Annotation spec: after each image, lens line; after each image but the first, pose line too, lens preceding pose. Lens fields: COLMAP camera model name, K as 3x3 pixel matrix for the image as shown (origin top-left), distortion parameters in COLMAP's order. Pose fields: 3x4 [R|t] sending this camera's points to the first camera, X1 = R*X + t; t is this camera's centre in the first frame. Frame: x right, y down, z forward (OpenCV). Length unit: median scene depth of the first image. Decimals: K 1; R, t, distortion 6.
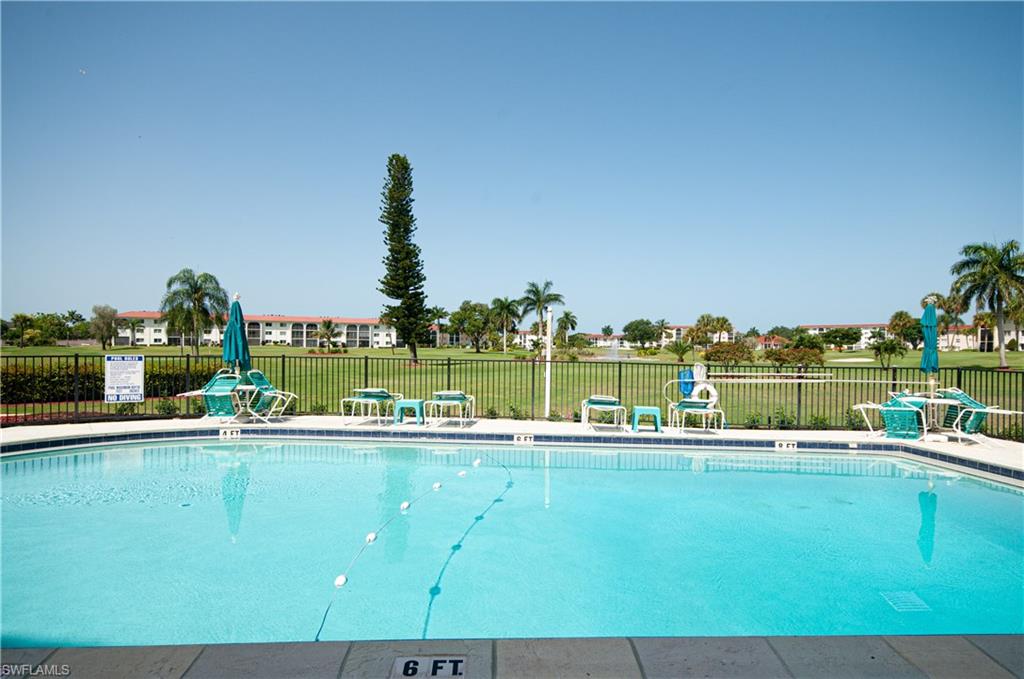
lens RADIAL K [[584.0, 0, 514.4], [0, 584.0, 348.2], [0, 0, 1]] dist [-0.002376, 0.000677]
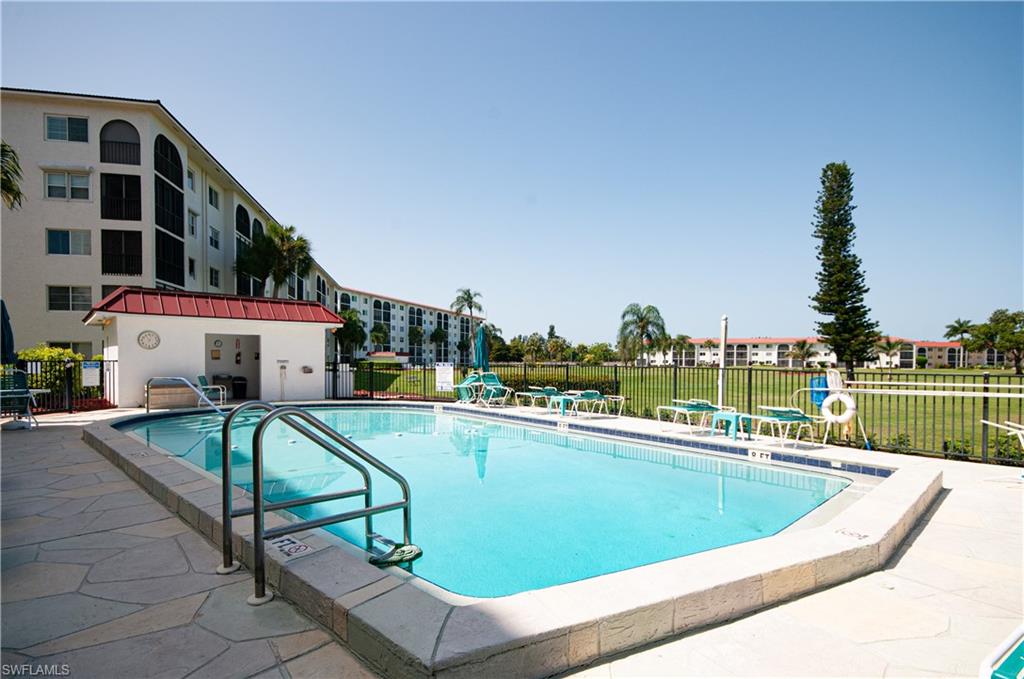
lens RADIAL K [[539.0, 0, 516.7], [0, 539.0, 371.9], [0, 0, 1]] dist [0.003969, -0.000255]
pose [[0.664415, 0.007237, -0.747329, 0.117238], [-0.003358, 0.999972, 0.006698, 0.004975], [0.747356, -0.001941, 0.664421, 0.024849]]
